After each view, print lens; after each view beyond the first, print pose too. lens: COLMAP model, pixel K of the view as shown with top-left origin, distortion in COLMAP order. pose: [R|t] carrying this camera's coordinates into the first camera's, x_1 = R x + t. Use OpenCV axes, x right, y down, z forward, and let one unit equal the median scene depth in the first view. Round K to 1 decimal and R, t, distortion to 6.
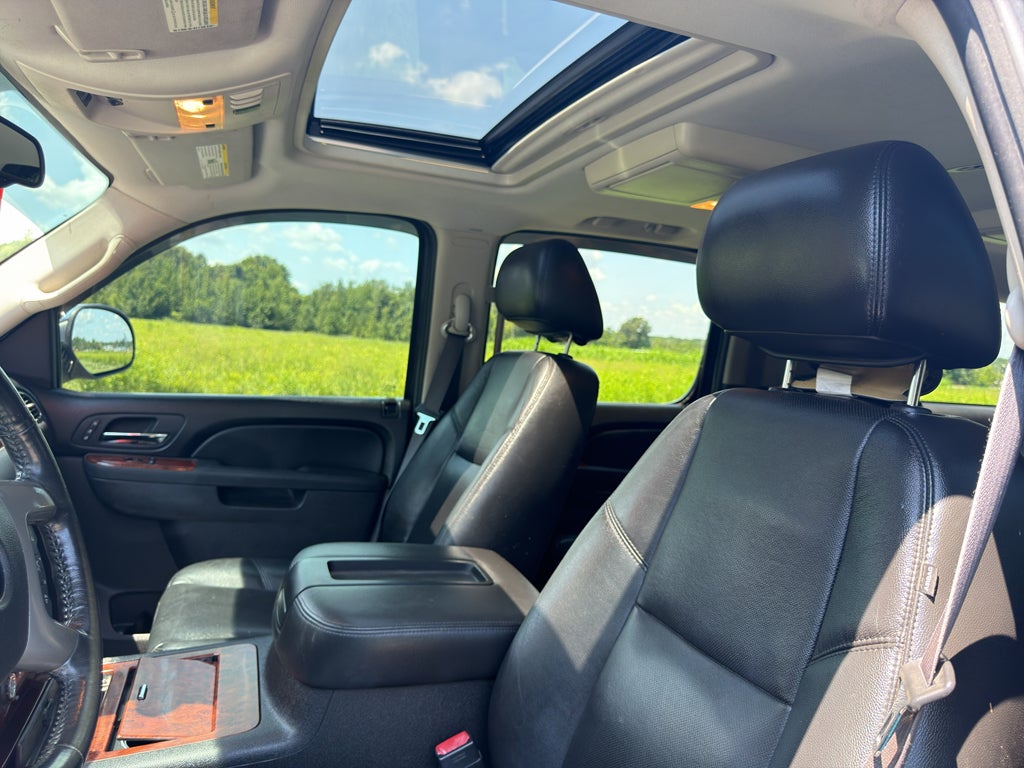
lens RADIAL K [[757.8, 0, 513.6], [0, 757.8, 394.6], [0, 0, 1]] dist [0.029937, -0.044137]
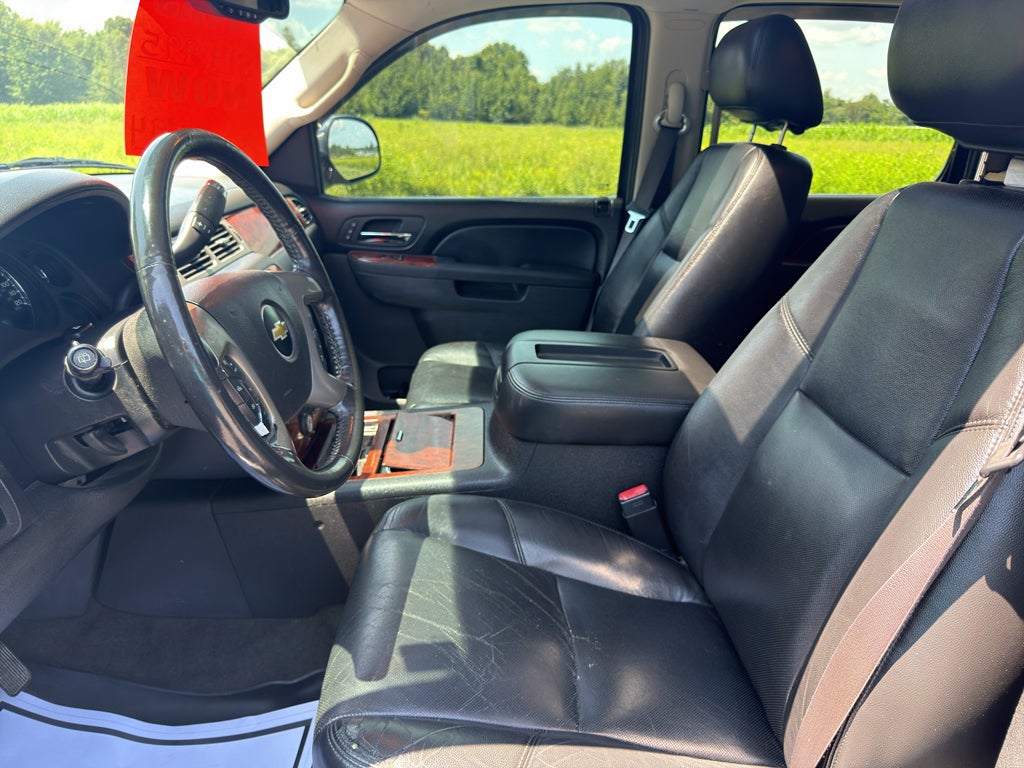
lens RADIAL K [[757.8, 0, 531.9], [0, 757.8, 420.8], [0, 0, 1]] dist [0.029937, -0.044137]
pose [[0.956966, 0.061534, -0.283602, 0.083781], [0.024577, 0.956566, 0.290479, -0.008575], [0.289159, -0.284949, 0.913888, -0.104227]]
